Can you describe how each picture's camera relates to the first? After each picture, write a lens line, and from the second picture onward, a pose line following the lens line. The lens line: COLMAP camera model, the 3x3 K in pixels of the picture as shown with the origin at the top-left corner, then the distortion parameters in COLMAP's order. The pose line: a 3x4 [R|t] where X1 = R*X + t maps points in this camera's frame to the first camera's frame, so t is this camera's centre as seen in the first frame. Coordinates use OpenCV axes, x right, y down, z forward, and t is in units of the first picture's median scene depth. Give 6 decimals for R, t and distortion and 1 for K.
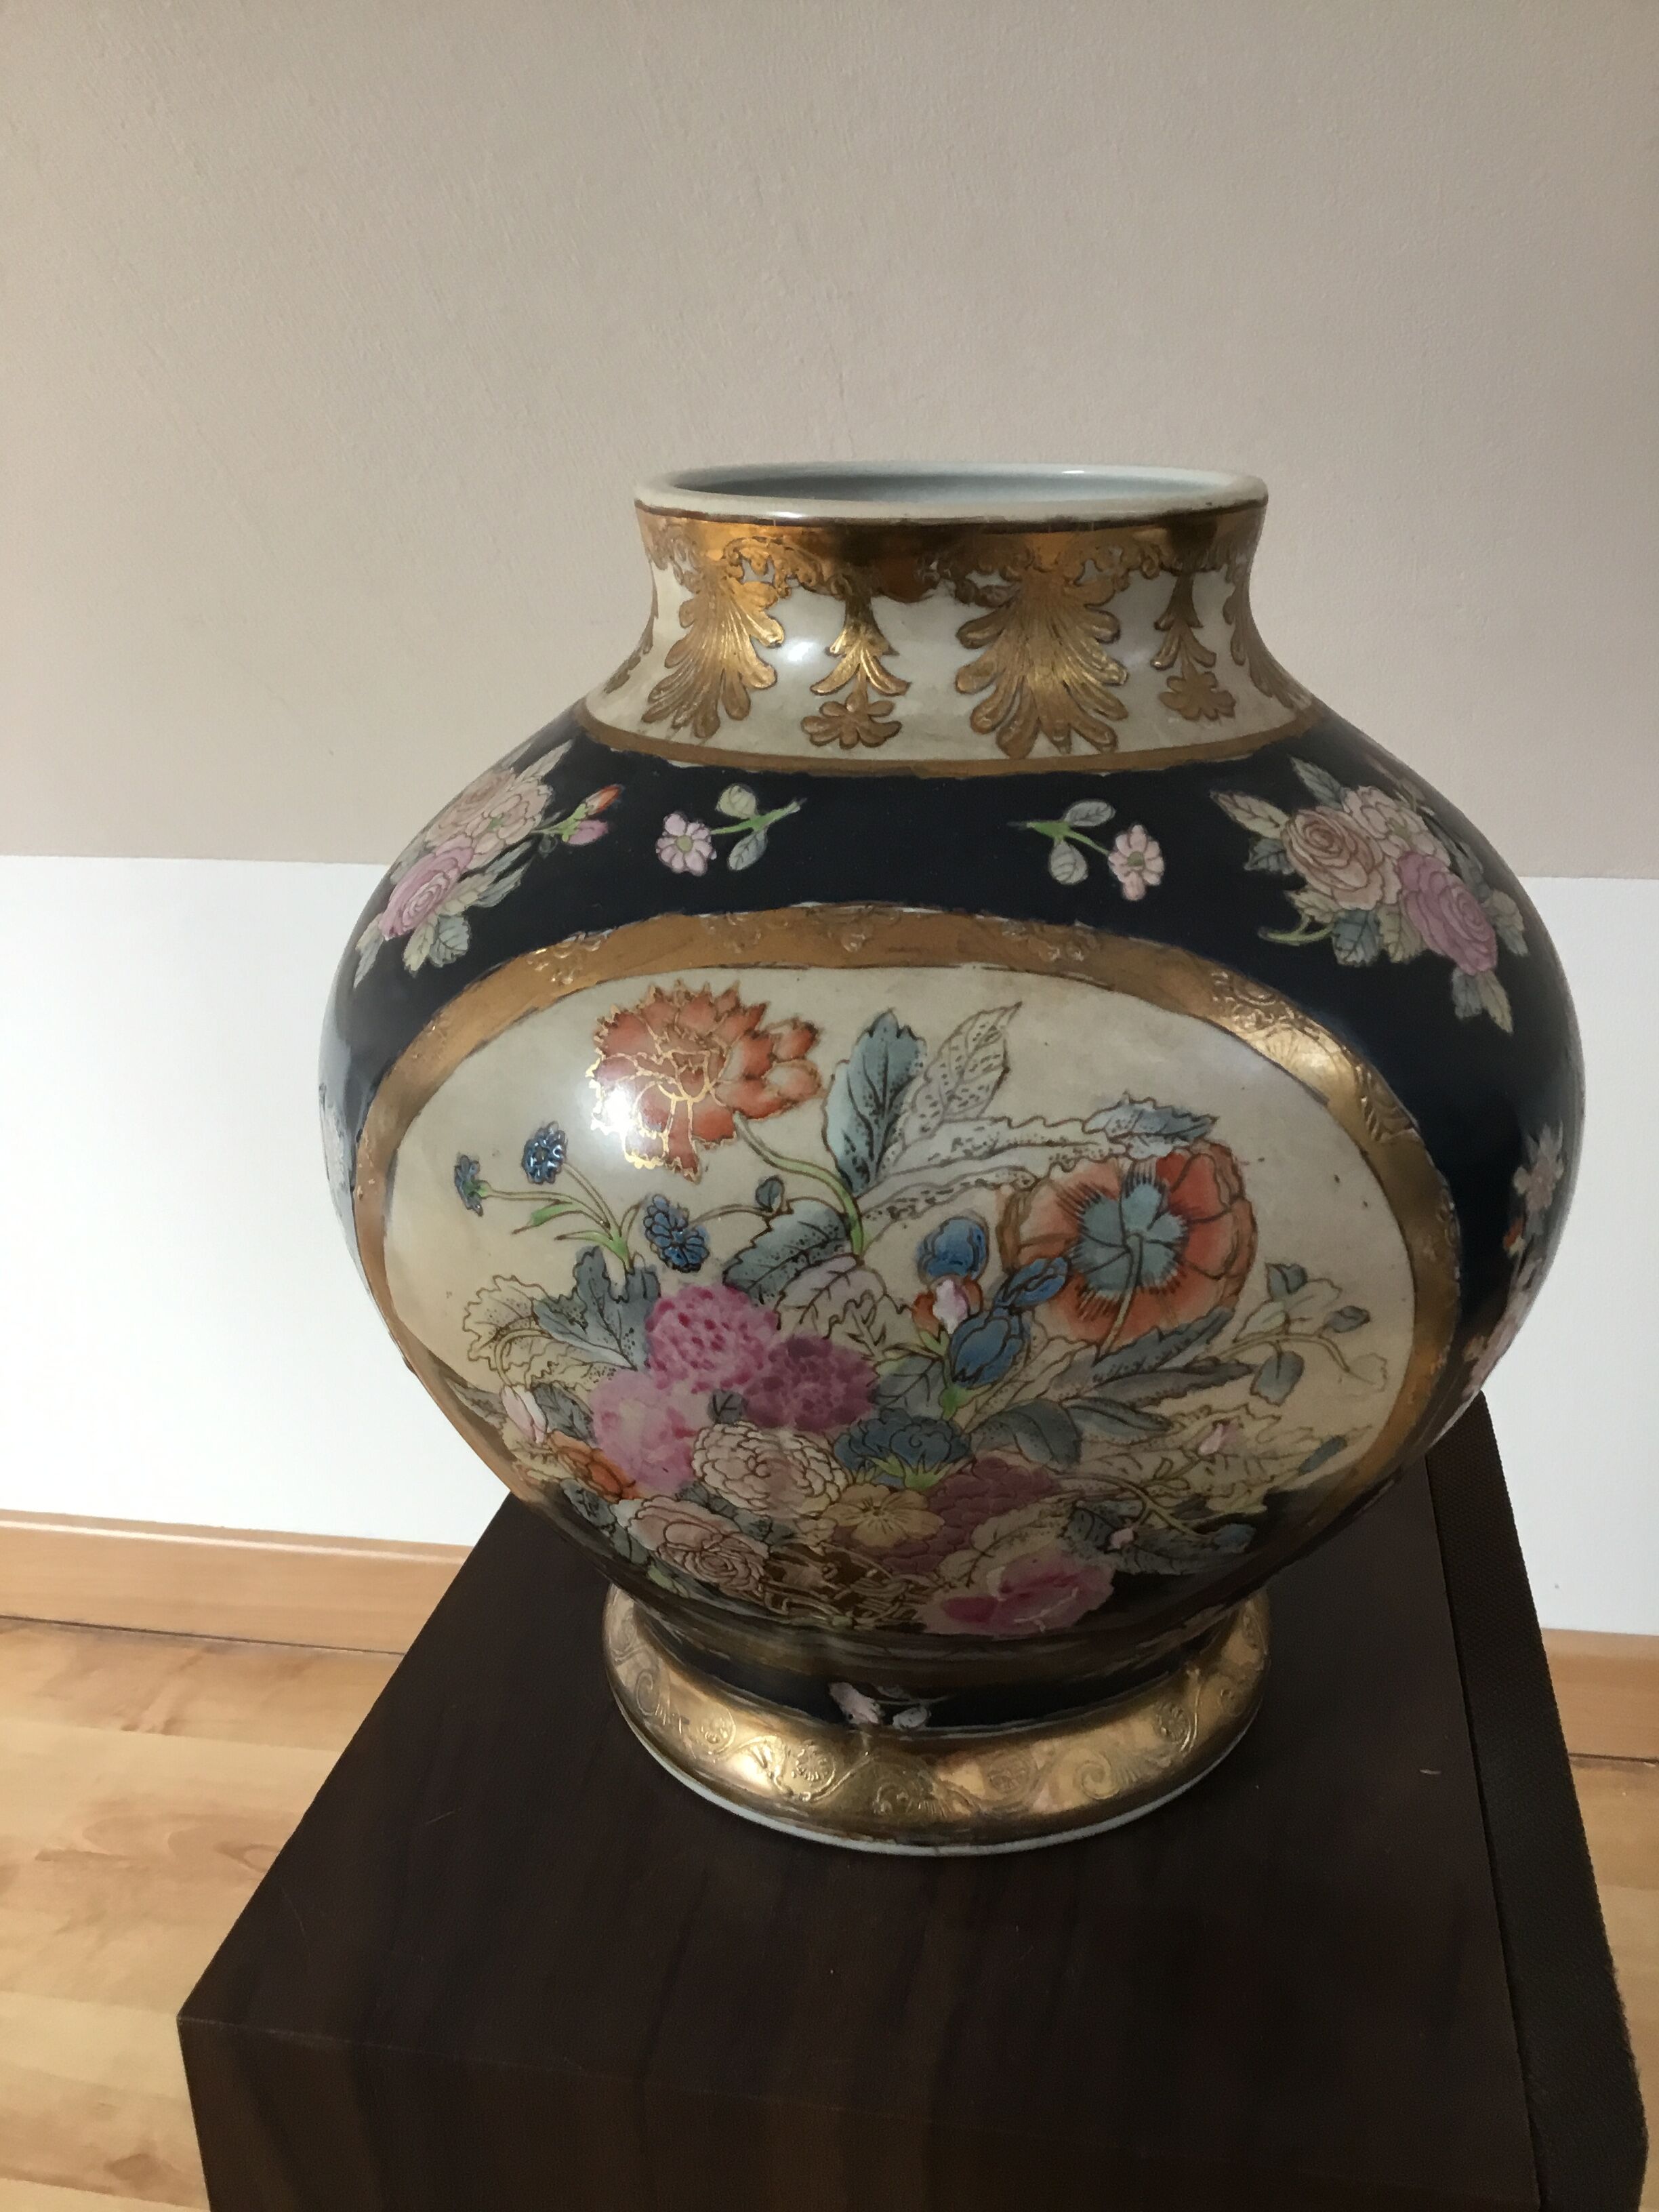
lens RADIAL K [[1950.3, 0, 829.5], [0, 1950.3, 1106.0], [0, 0, 1]] dist [0.052199, -0.002095]
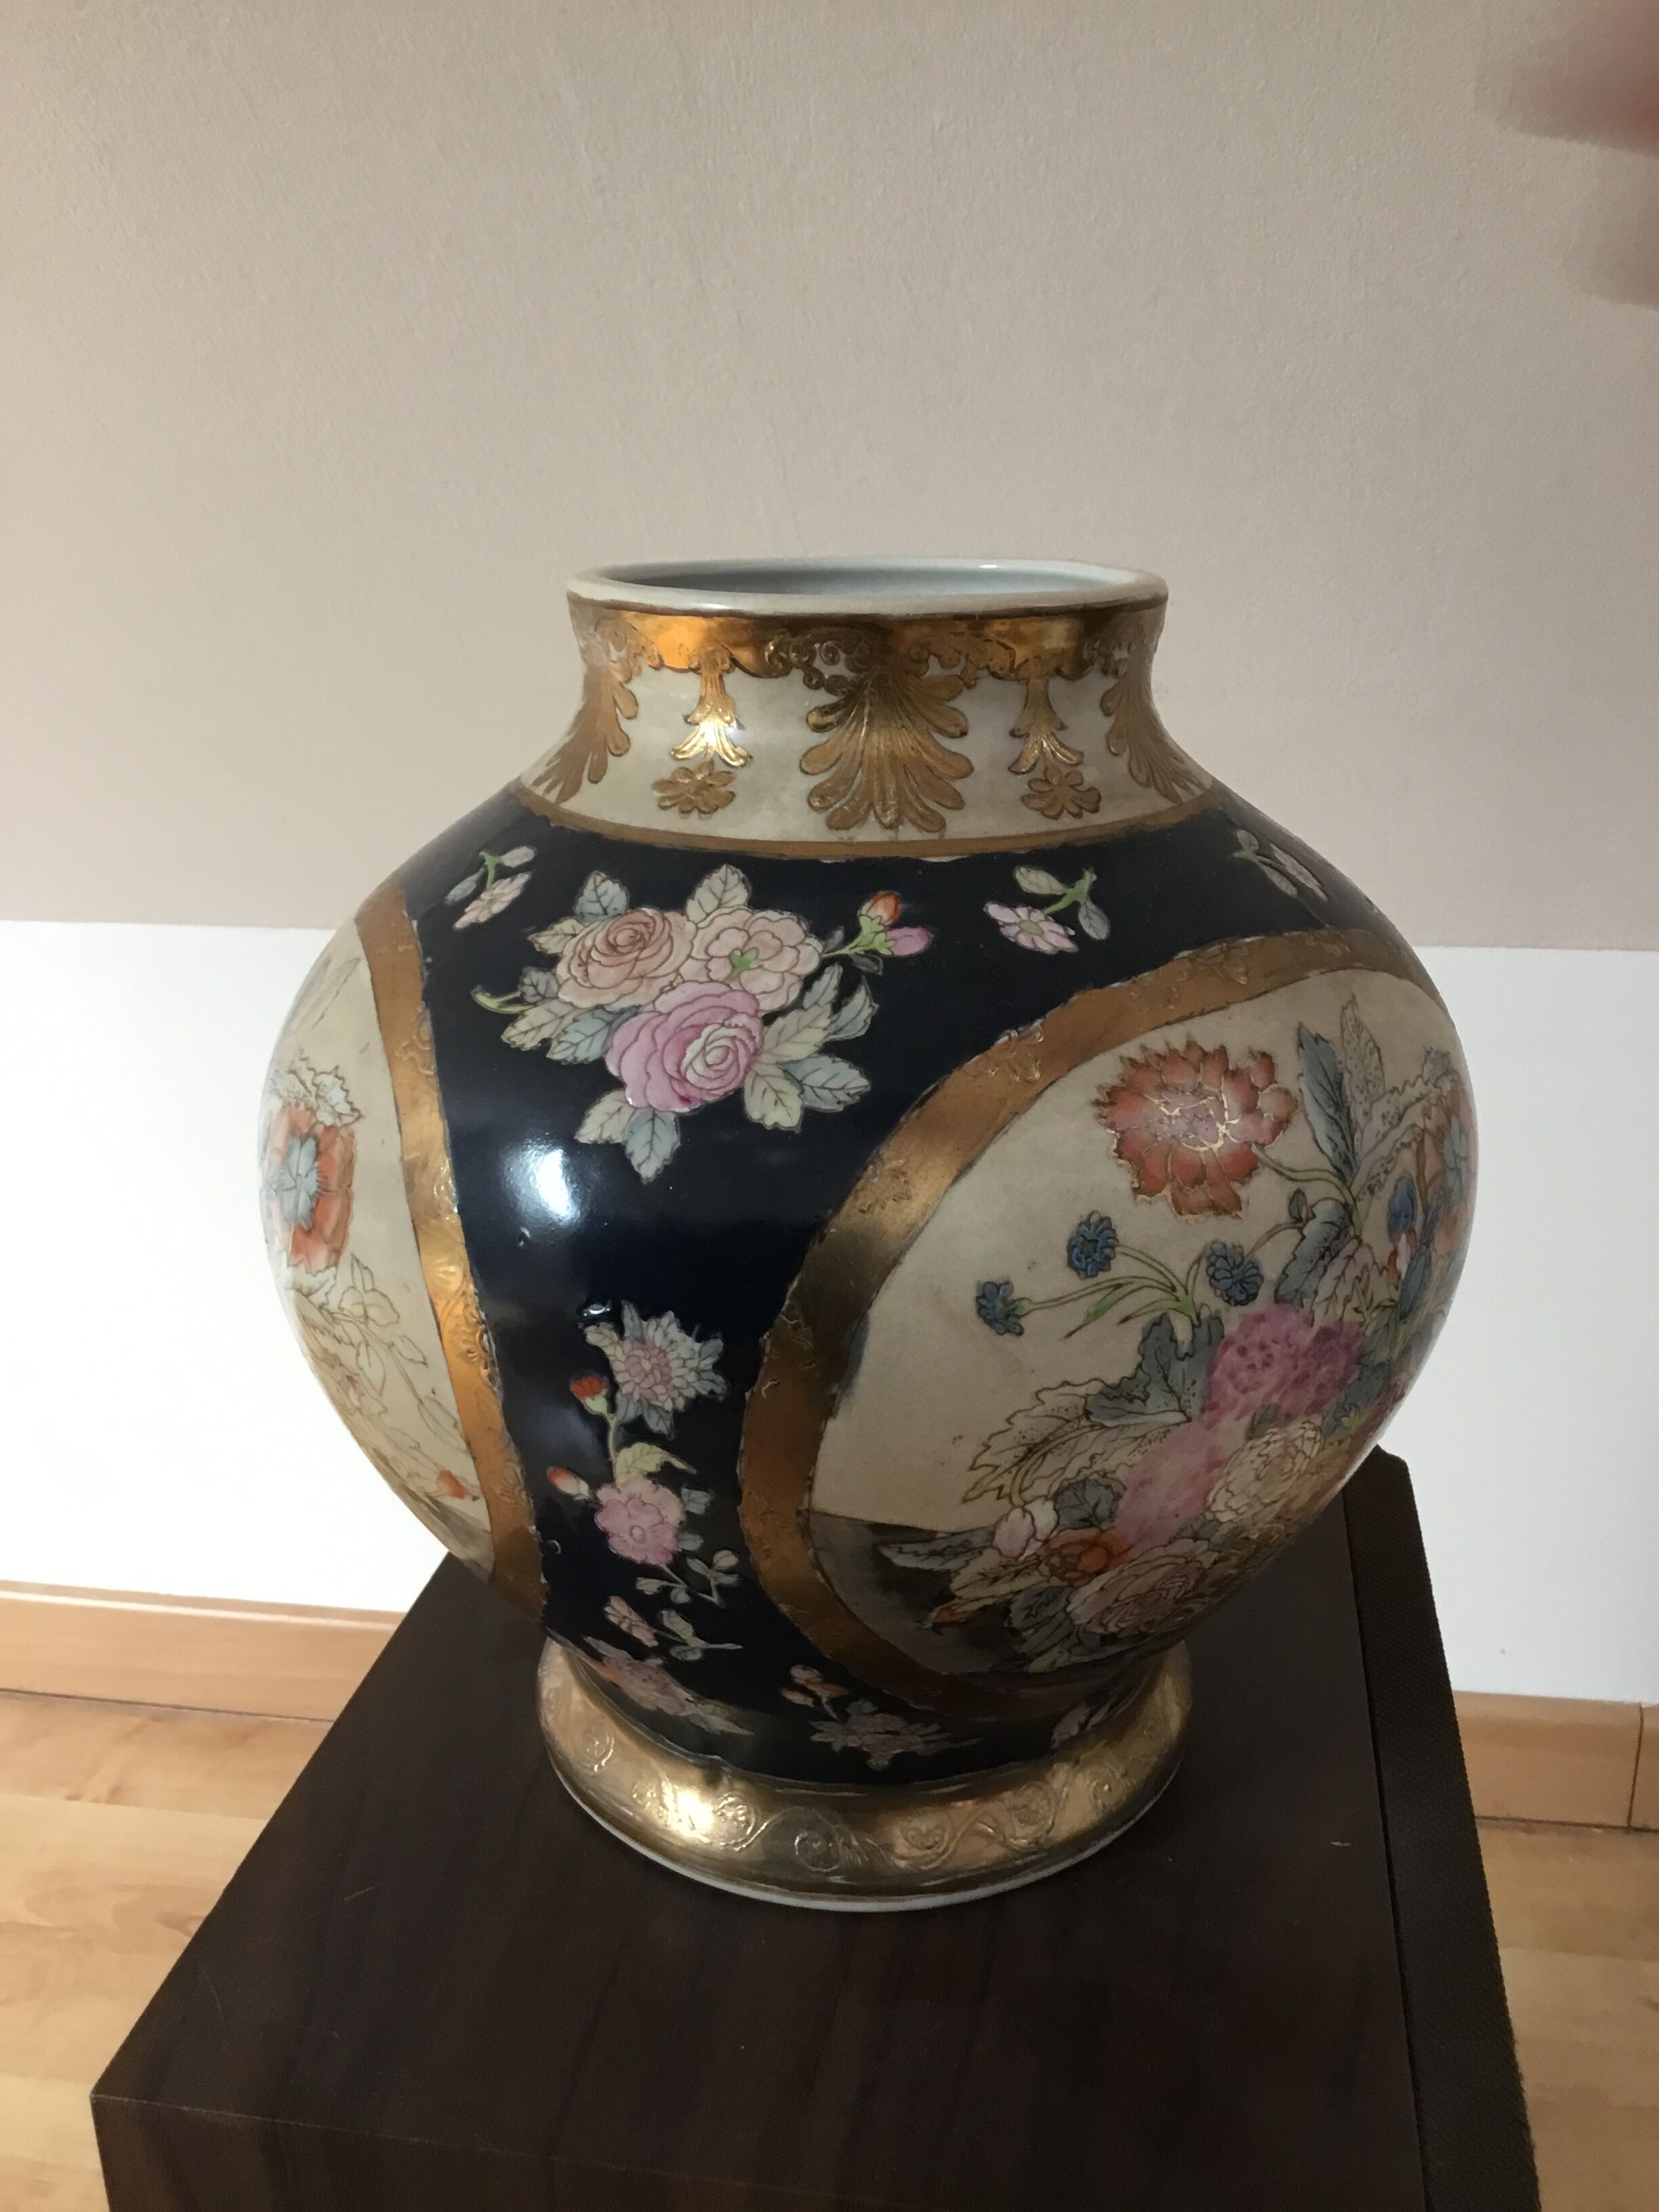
lens RADIAL K [[2007.8, 0, 821.7], [0, 2007.8, 1130.4], [0, 0, 1]] dist [0.151470, -0.412719]
pose [[0.647108, -0.242633, 0.722759, -0.982737], [0.271441, 0.959209, 0.078980, -0.153328], [-0.712440, 0.145078, 0.686572, 0.389601]]
